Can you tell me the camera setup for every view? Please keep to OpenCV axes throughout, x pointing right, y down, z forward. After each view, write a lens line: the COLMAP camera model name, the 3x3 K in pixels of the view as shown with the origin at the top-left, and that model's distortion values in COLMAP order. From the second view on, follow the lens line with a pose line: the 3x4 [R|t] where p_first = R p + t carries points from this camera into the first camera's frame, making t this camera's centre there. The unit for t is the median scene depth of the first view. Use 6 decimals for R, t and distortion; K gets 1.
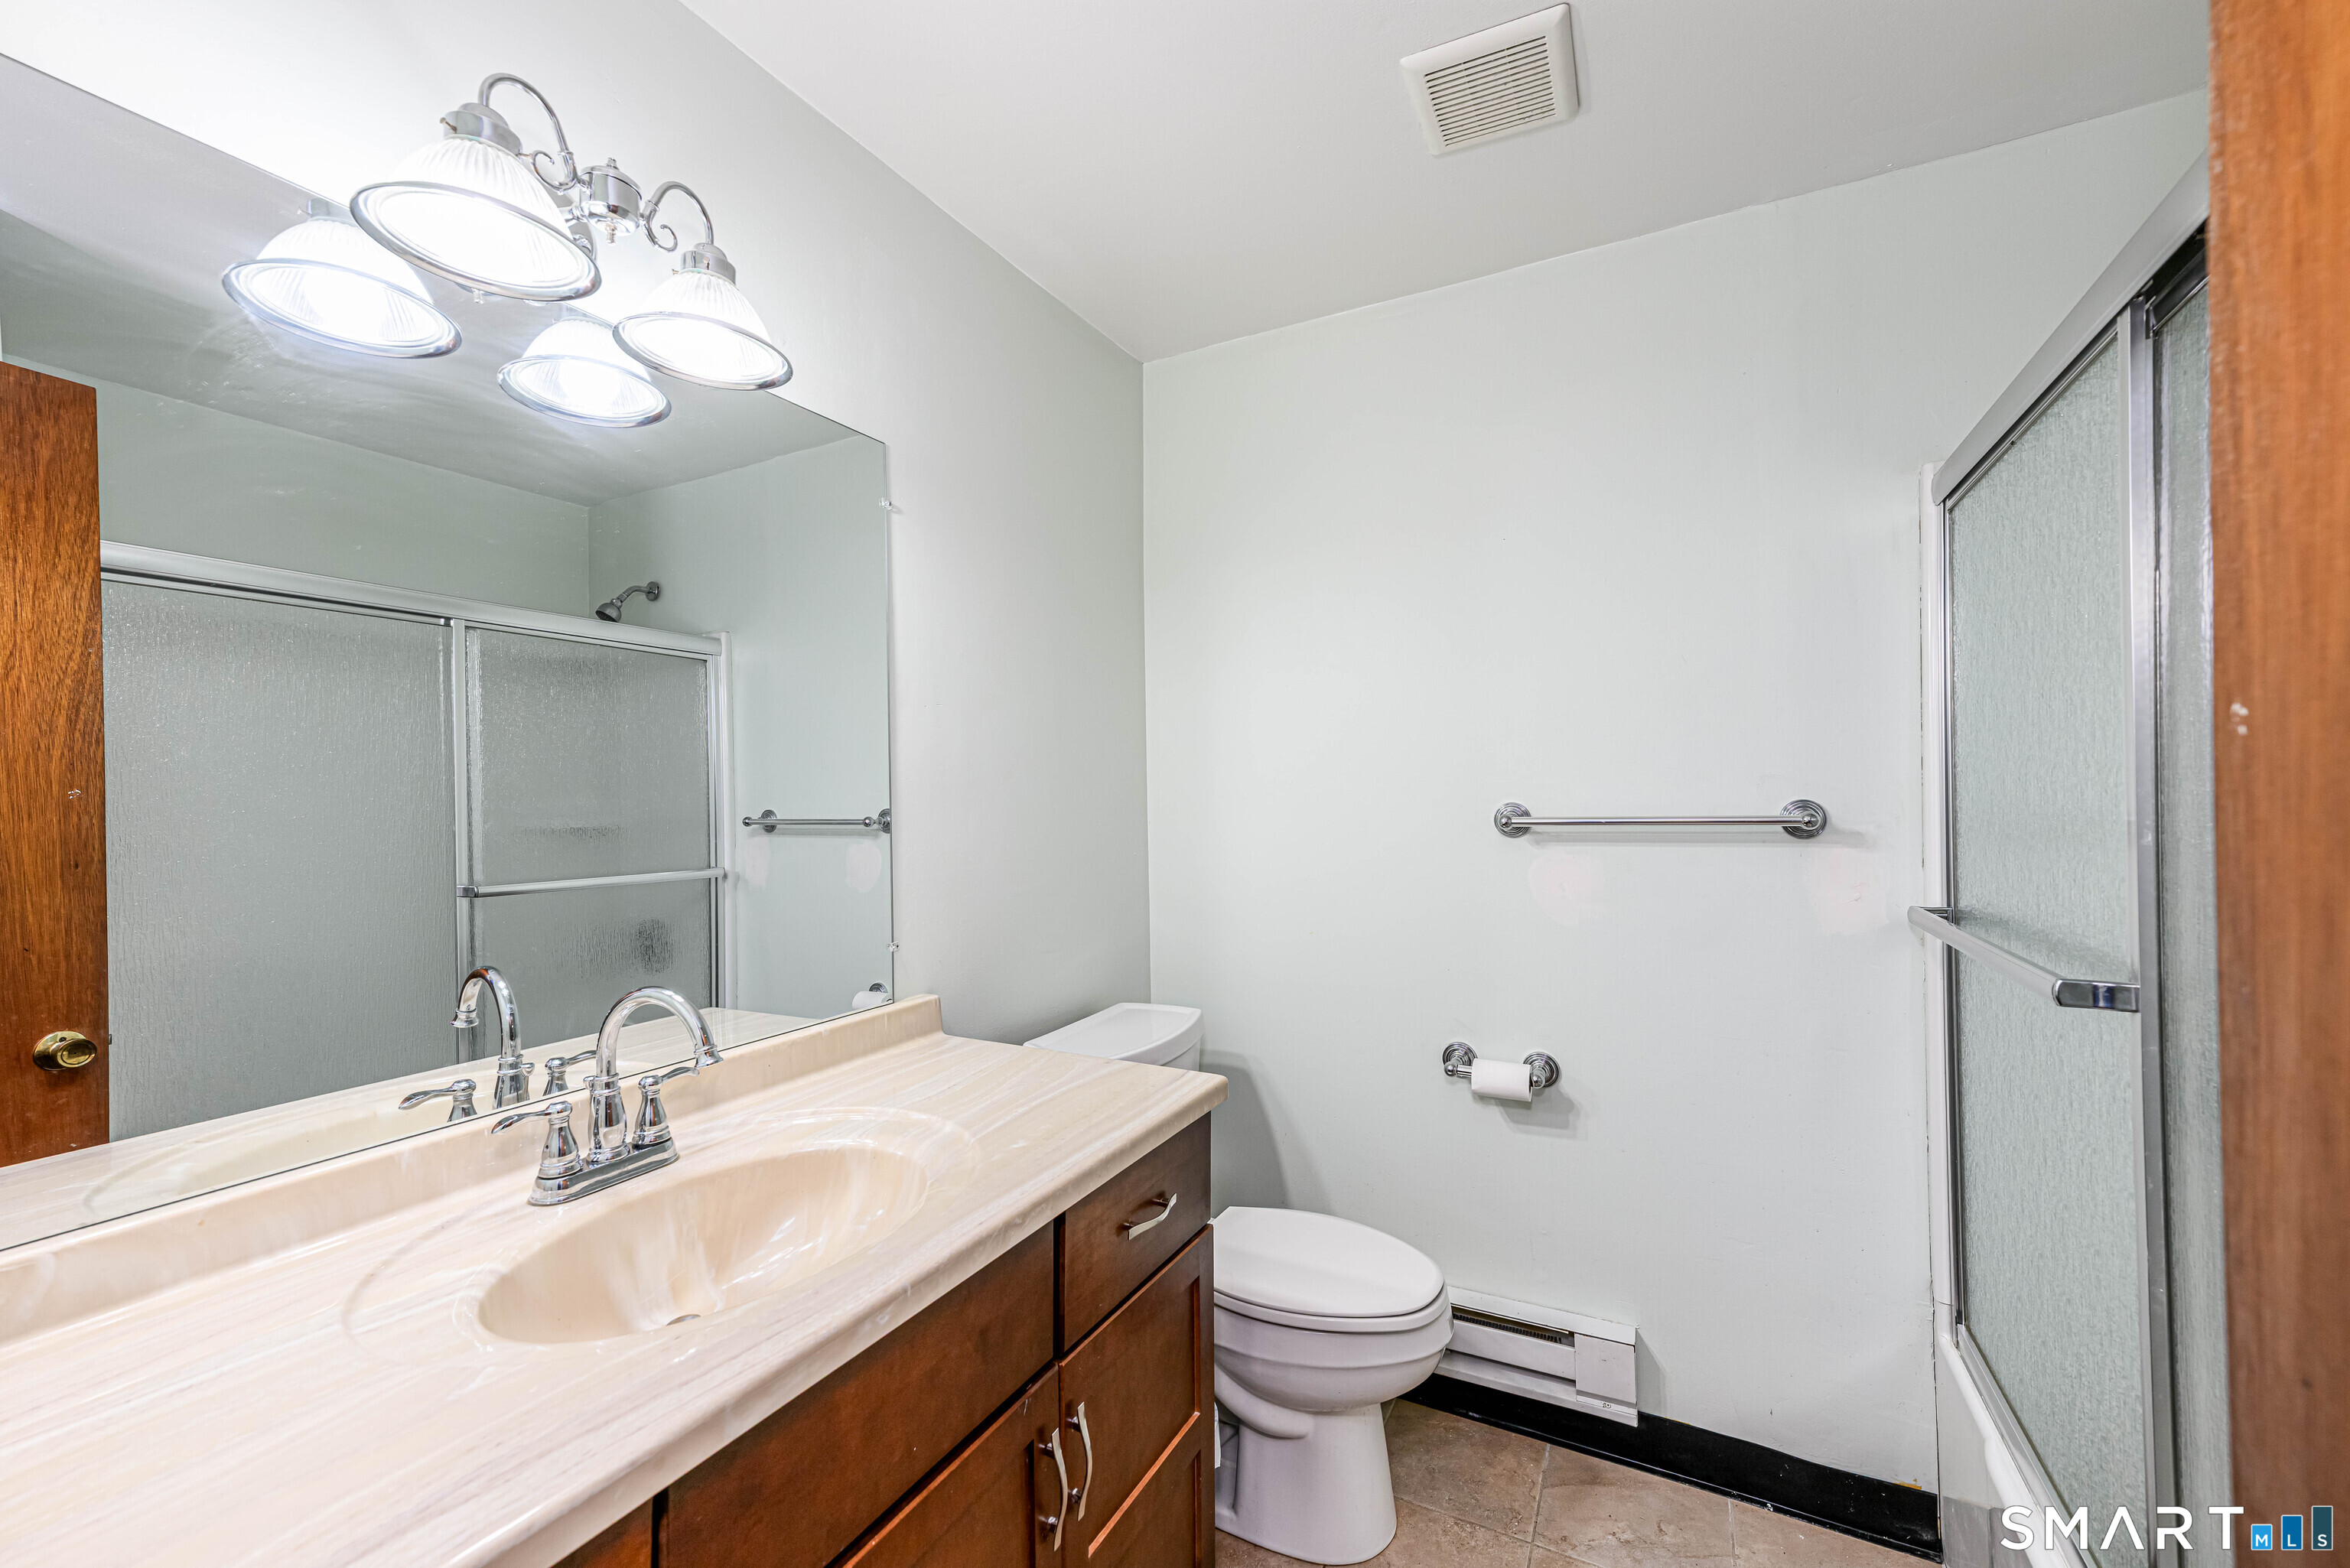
lens RADIAL K [[971.0, 0, 1174.0], [0, 971.0, 796.5], [0, 0, 1]] dist [0.016863, 0.000202]
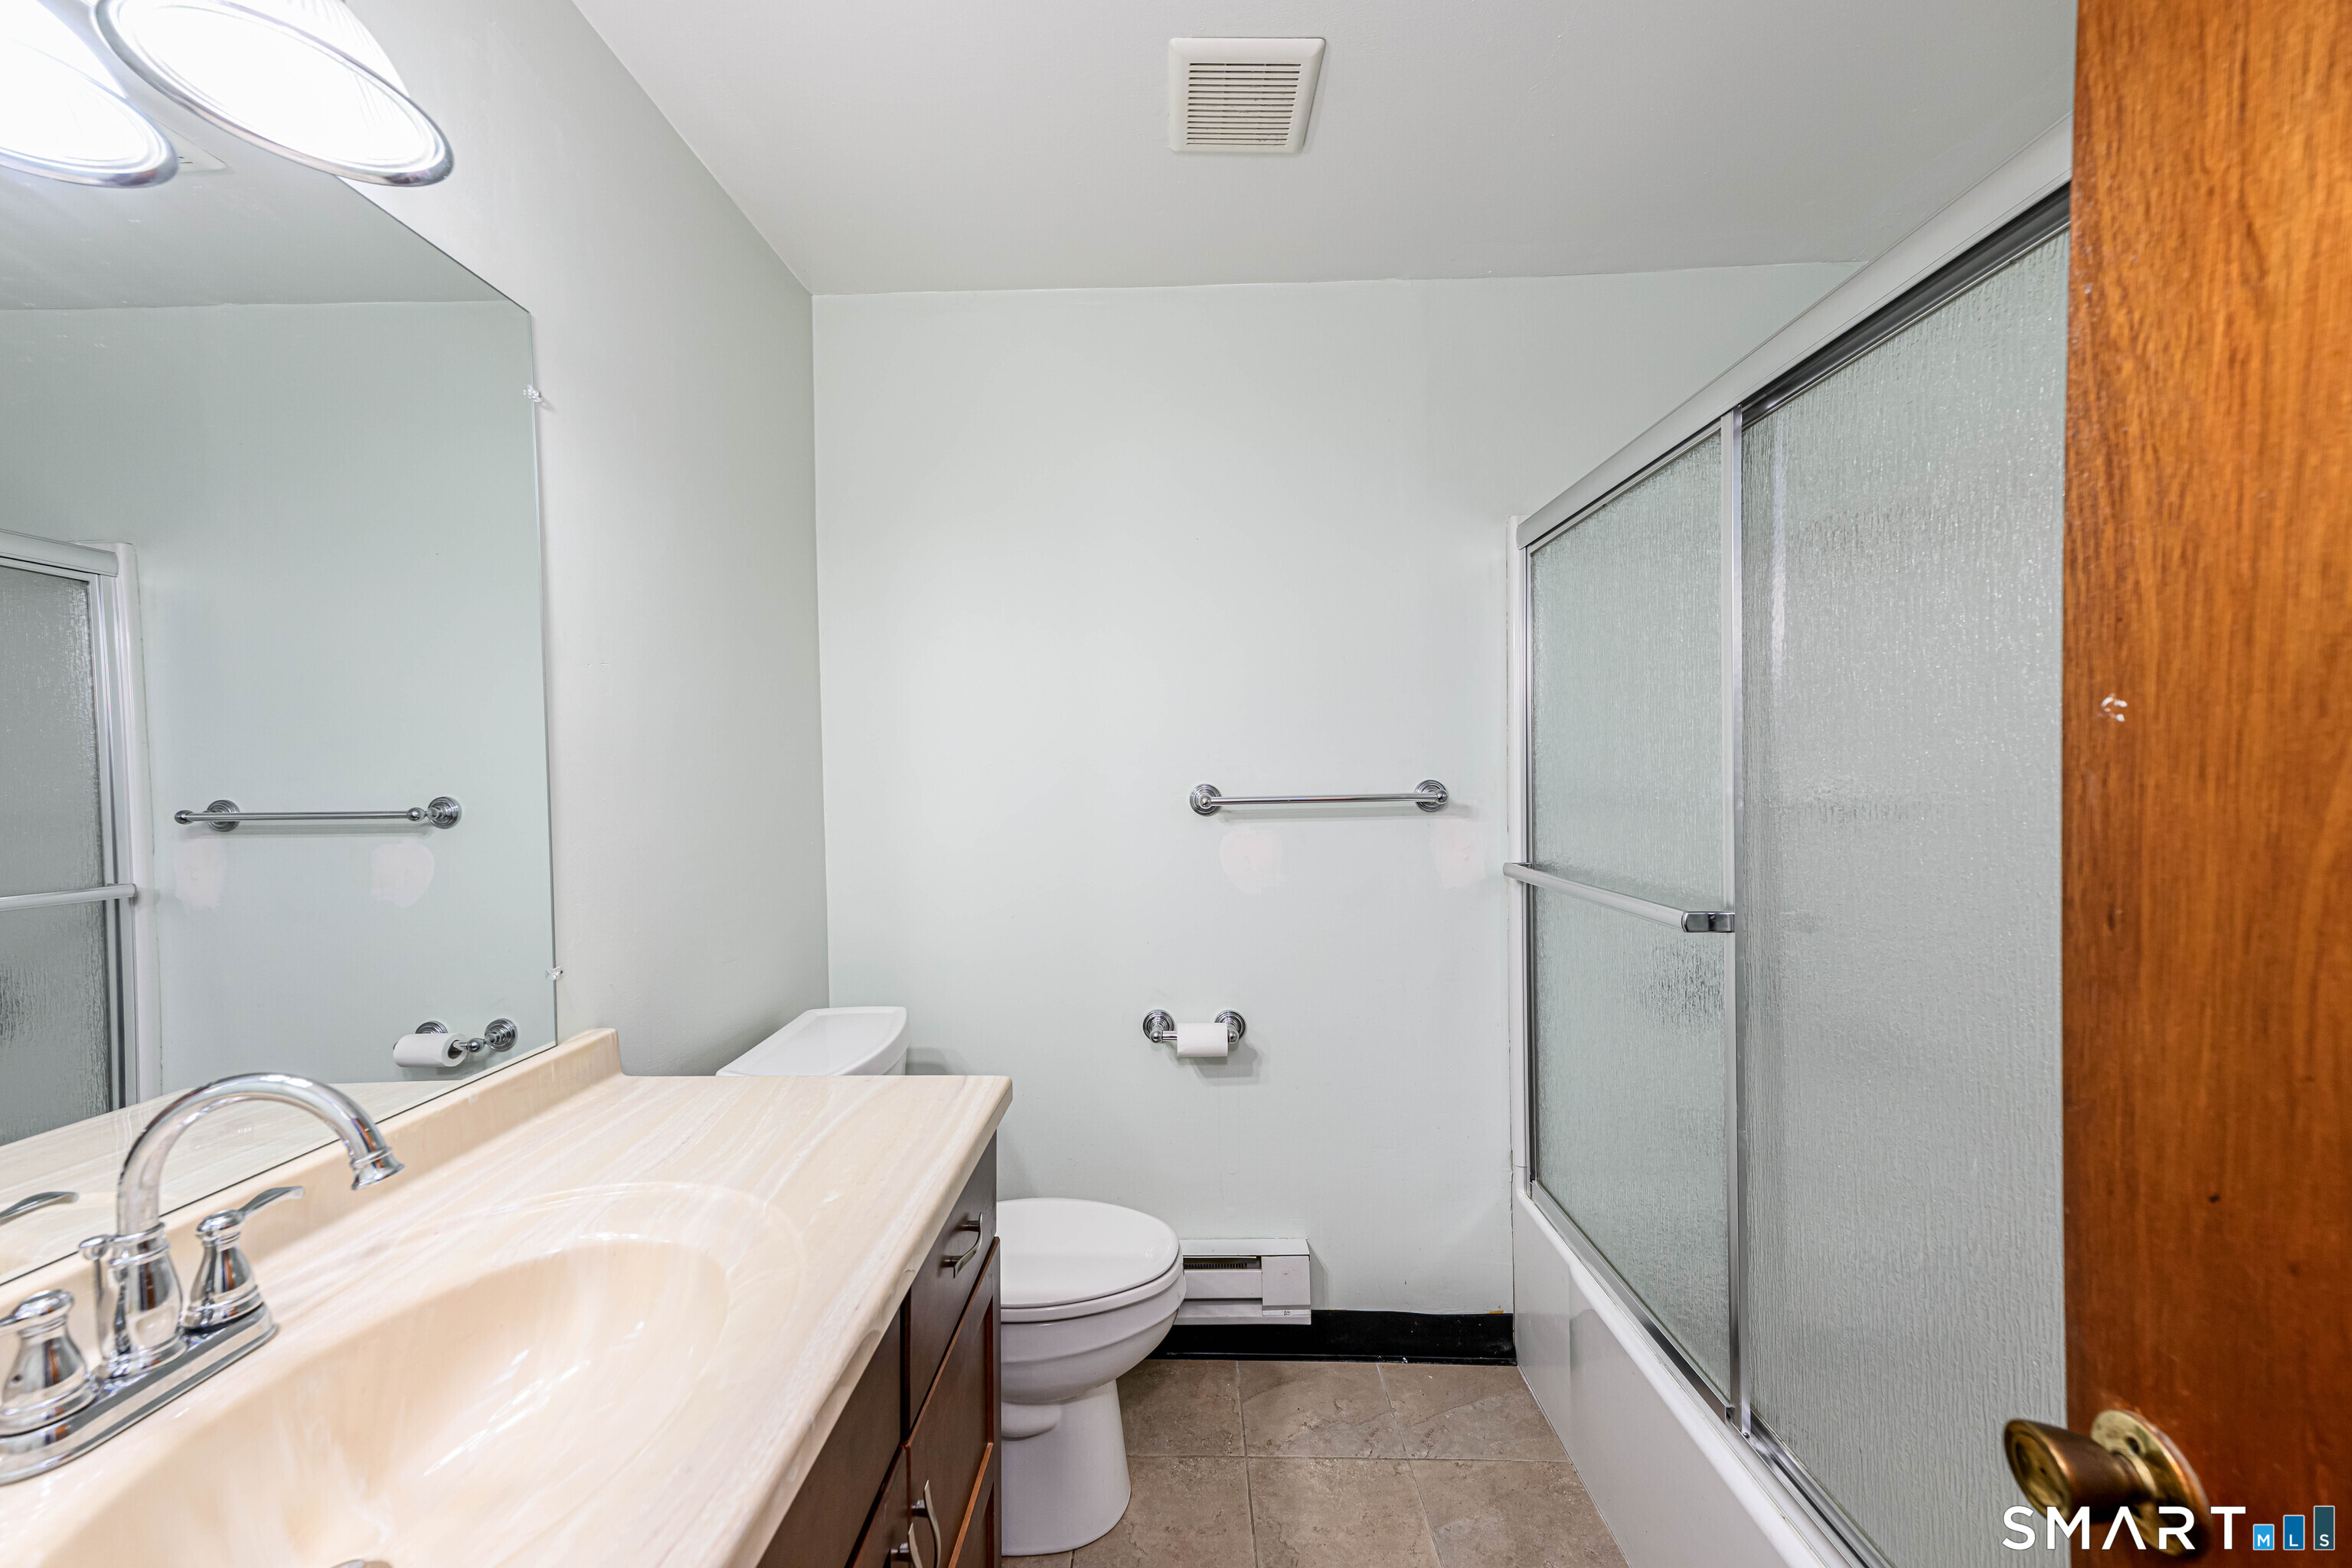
lens RADIAL K [[920.3, 0, 1163.5], [0, 920.3, 796.5], [0, 0, 1]] dist [0.021431, 0.001005]
pose [[0.895147, -0.011383, 0.445626, -0.176218], [0.004170, 0.999844, 0.017163, 0.003059], [-0.445752, -0.013506, 0.895055, 0.120411]]
